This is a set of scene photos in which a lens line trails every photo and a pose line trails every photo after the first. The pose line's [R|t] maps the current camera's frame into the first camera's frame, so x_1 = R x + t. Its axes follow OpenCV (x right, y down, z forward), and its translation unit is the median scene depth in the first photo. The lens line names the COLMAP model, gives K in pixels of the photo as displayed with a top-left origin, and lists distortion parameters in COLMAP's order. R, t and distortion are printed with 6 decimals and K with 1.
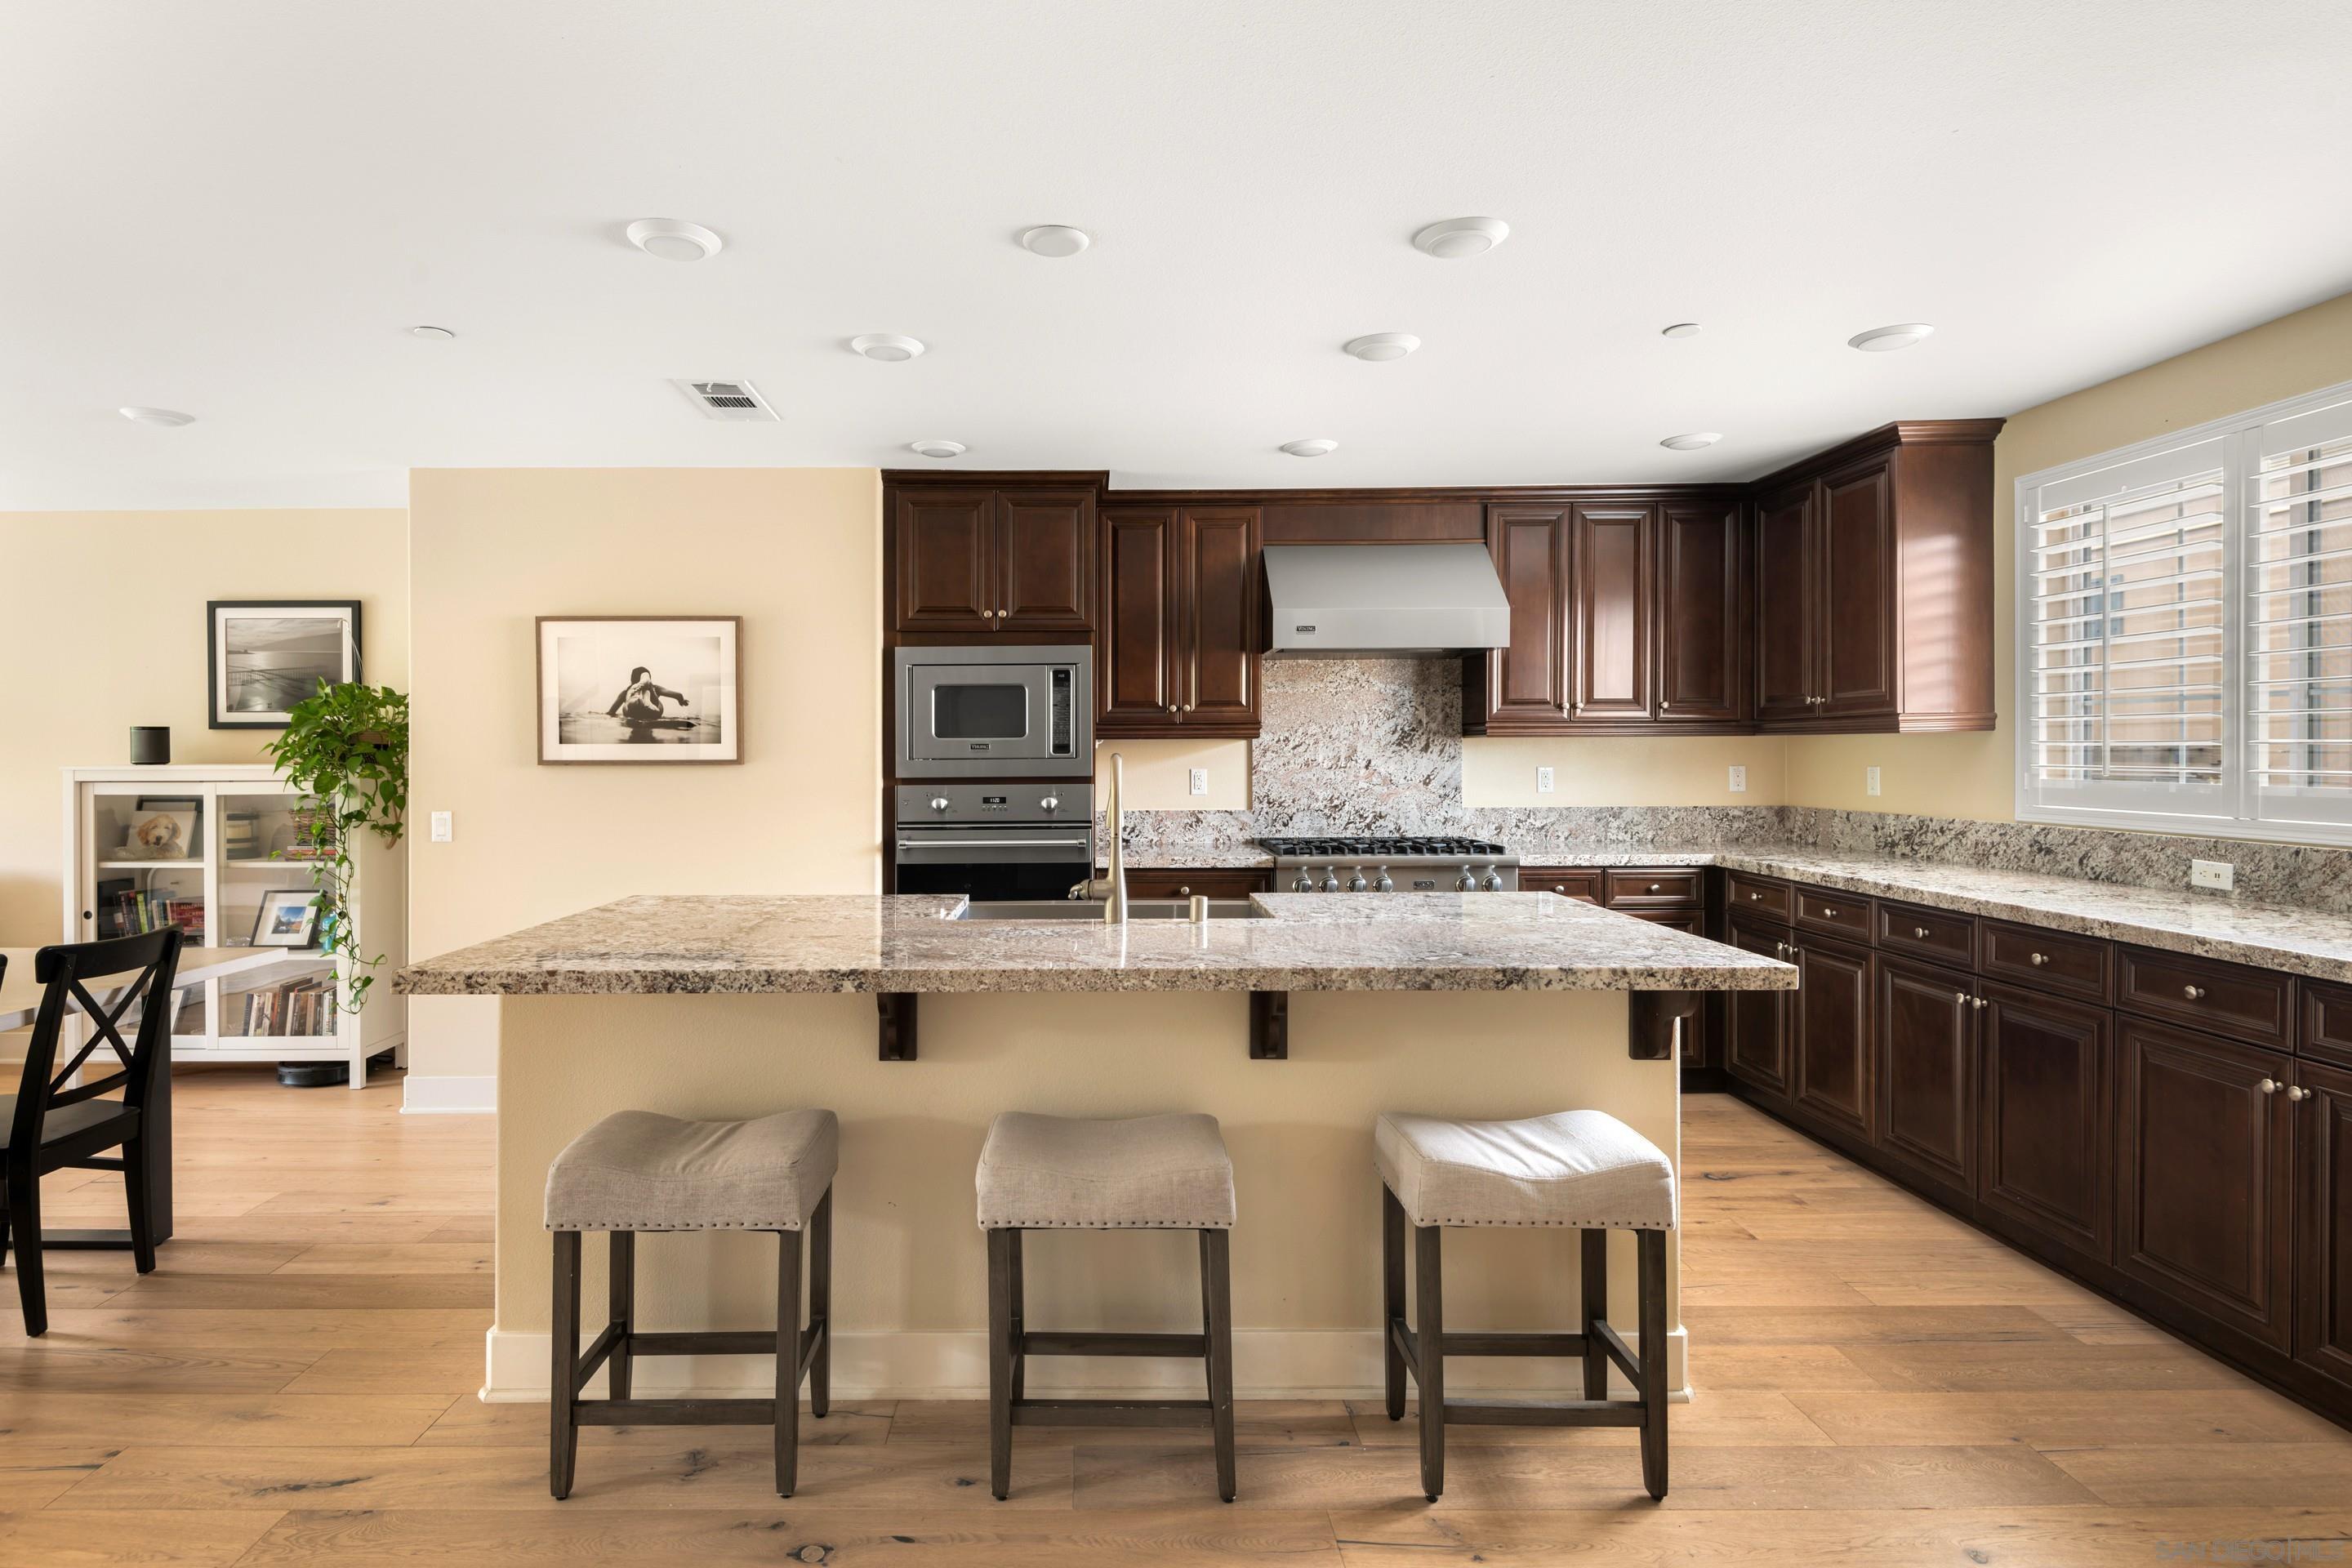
lens RADIAL K [[1139.7, 0, 1075.4], [0, 1139.7, 755.0], [0, 0, 1]] dist [0.036039, -0.026642]
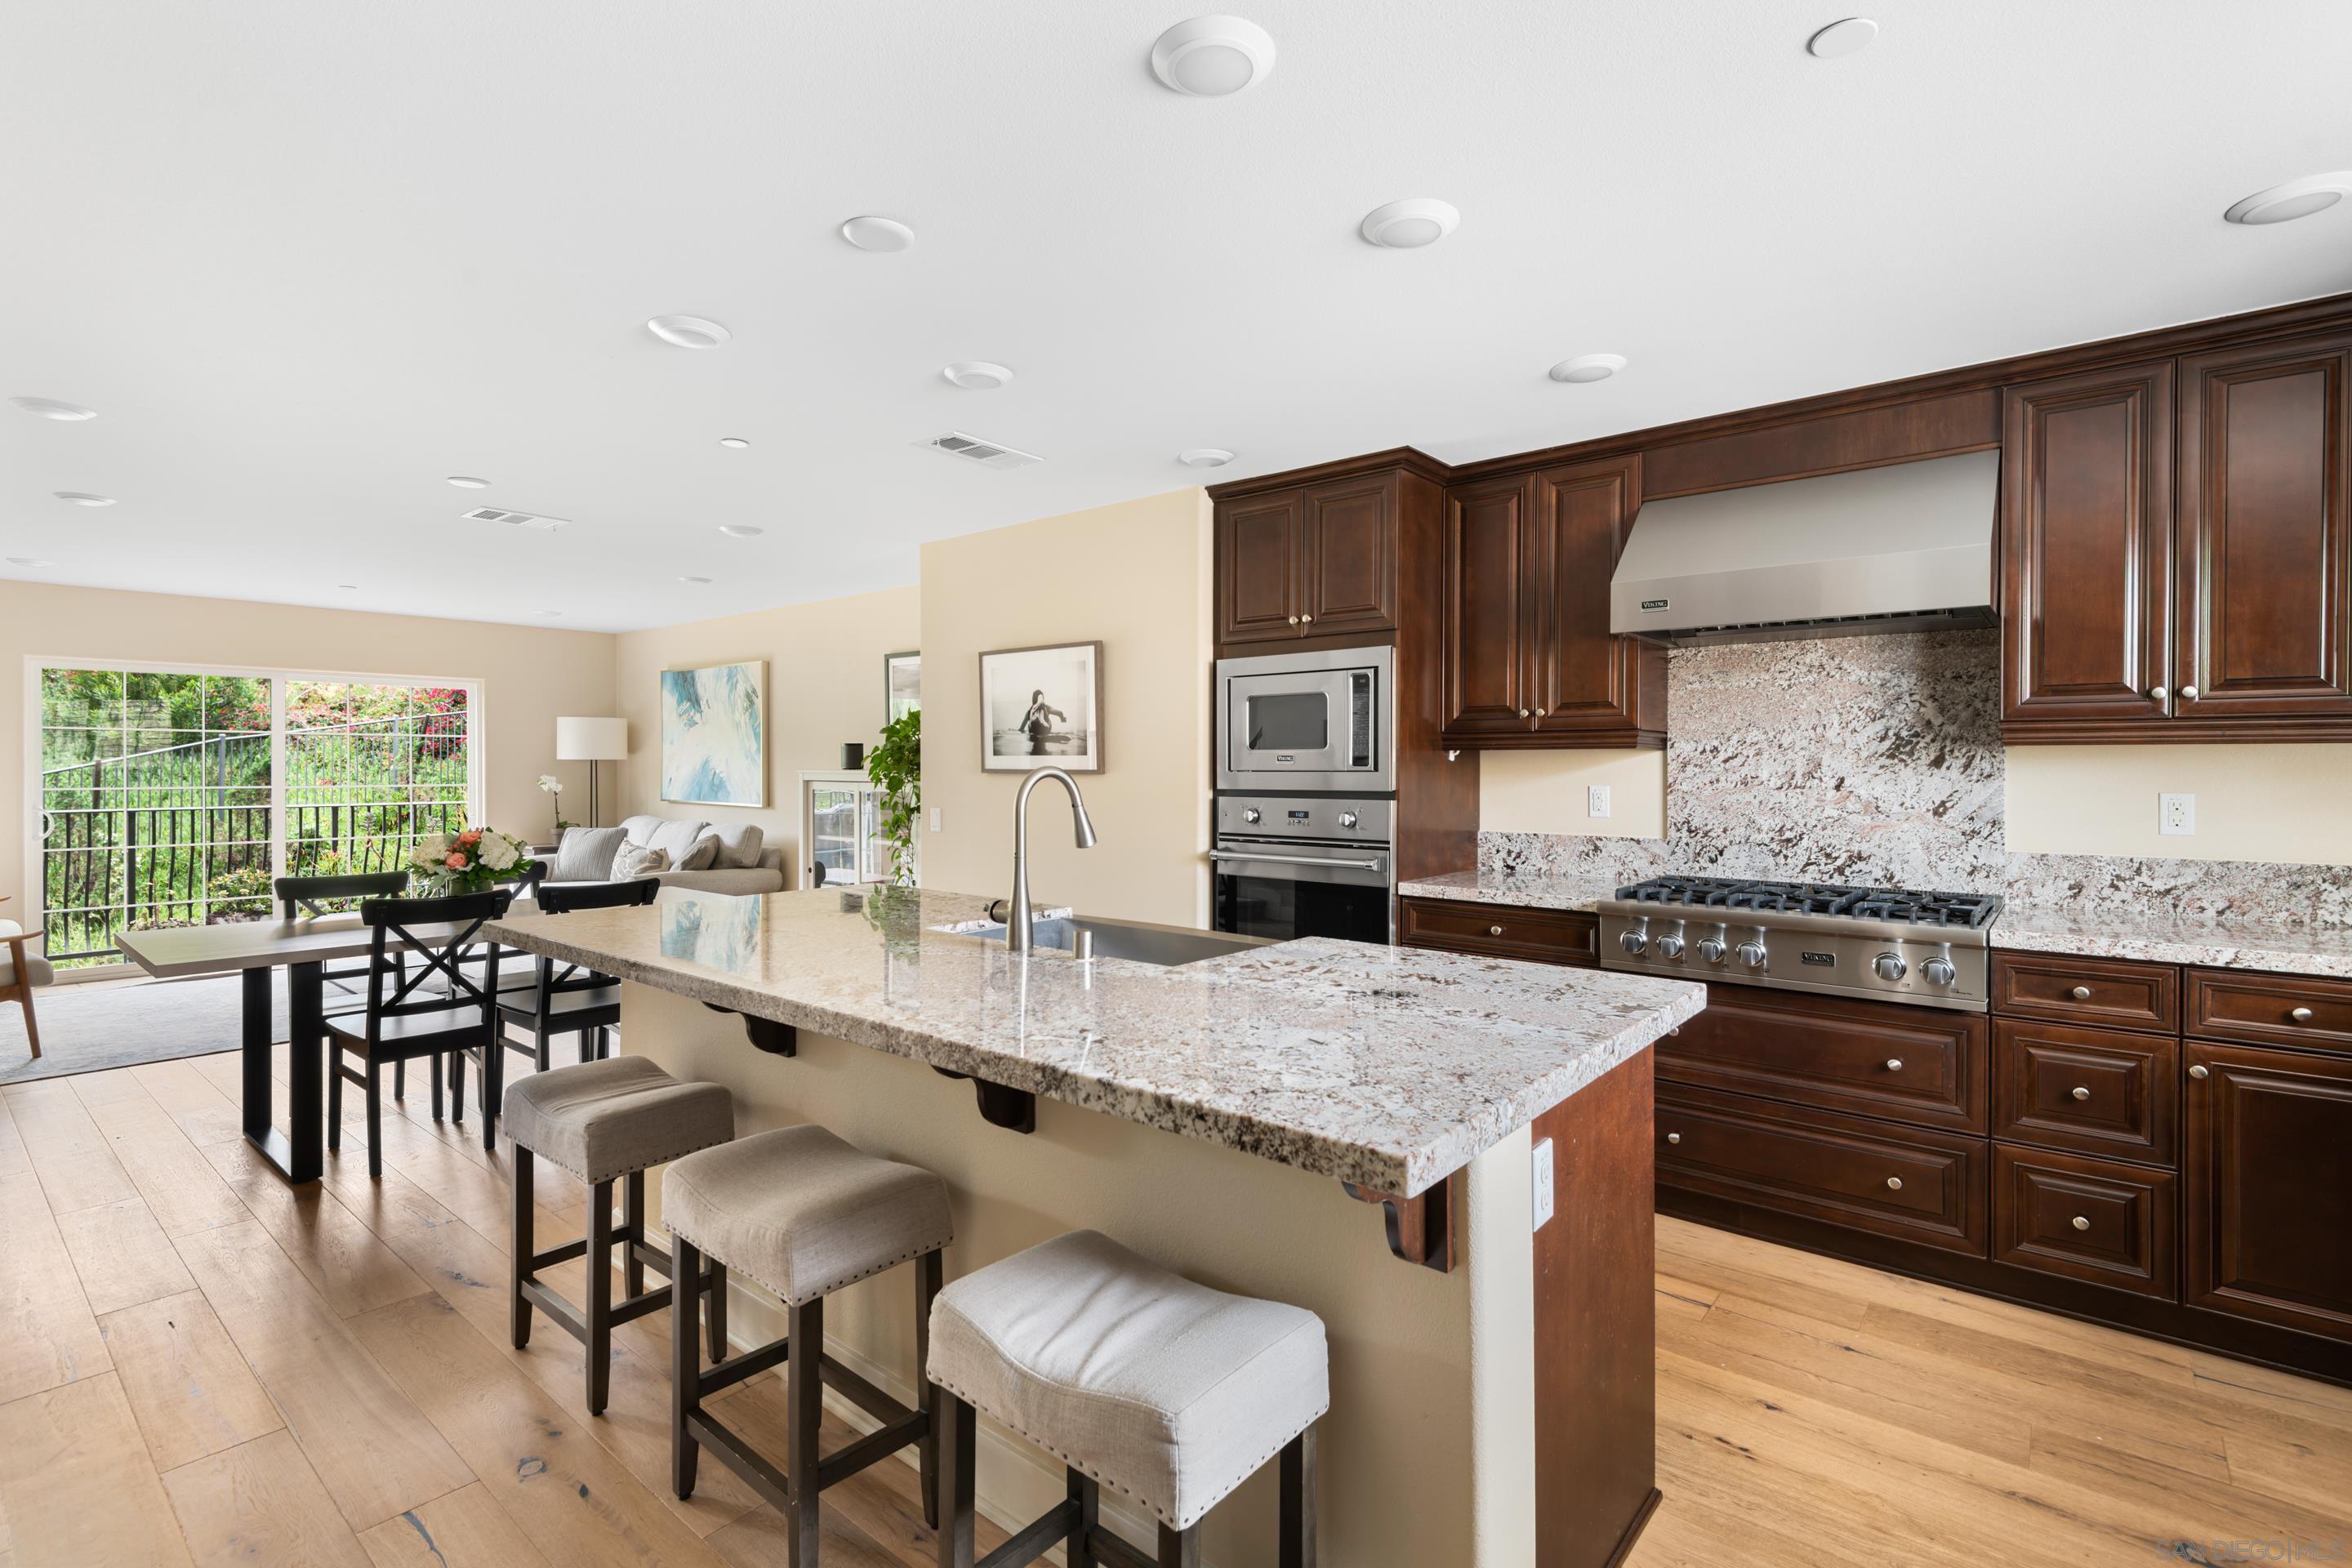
lens RADIAL K [[1057.5, 0, 1177.0], [0, 1057.5, 769.0], [0, 0, 1]] dist [0.042389, -0.025797]
pose [[0.778307, 0.008215, -0.627830, 0.403815], [-0.005290, 0.999965, 0.006527, -0.003786], [0.627861, -0.001759, 0.778323, 0.246292]]
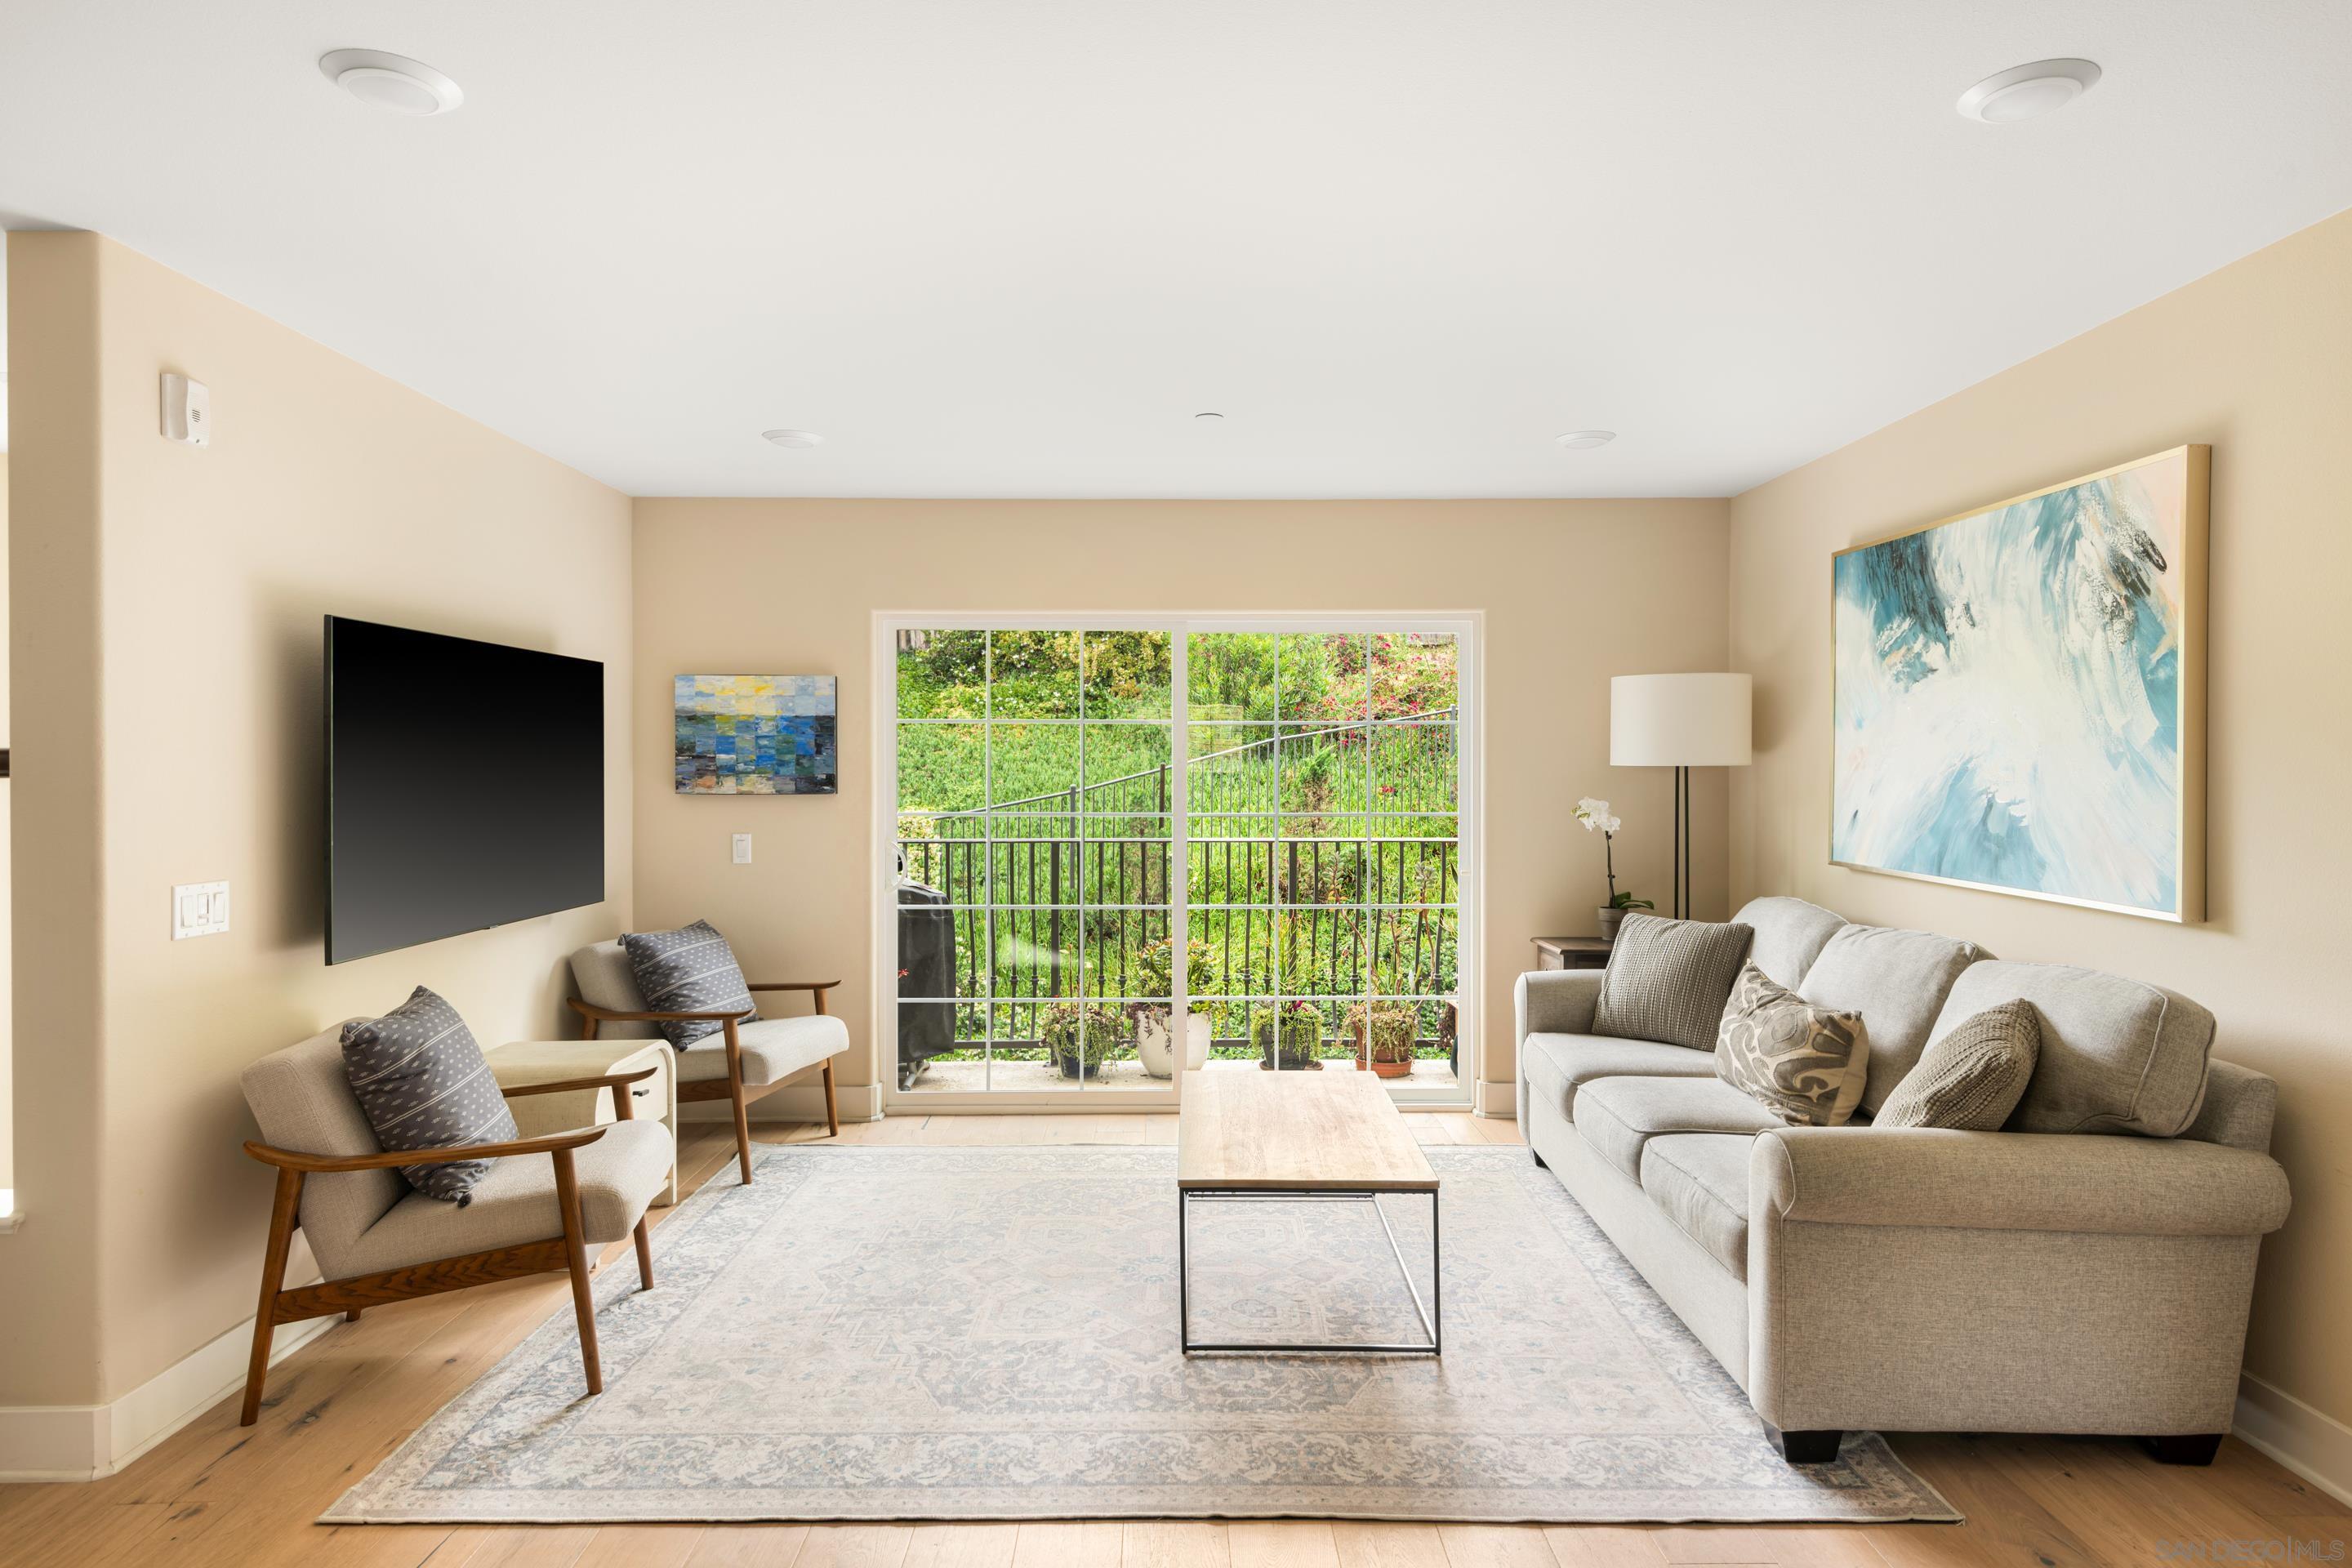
lens RADIAL K [[1325.6, 0, 1187.2], [0, 1325.6, 775.8], [0, 0, 1]] dist [0.072471, -0.054771]
pose [[0.025113, 0.012904, -0.999601, -0.542780], [0.000087, 0.999917, 0.012911, -0.008888], [0.999685, -0.000411, 0.025110, 0.655203]]
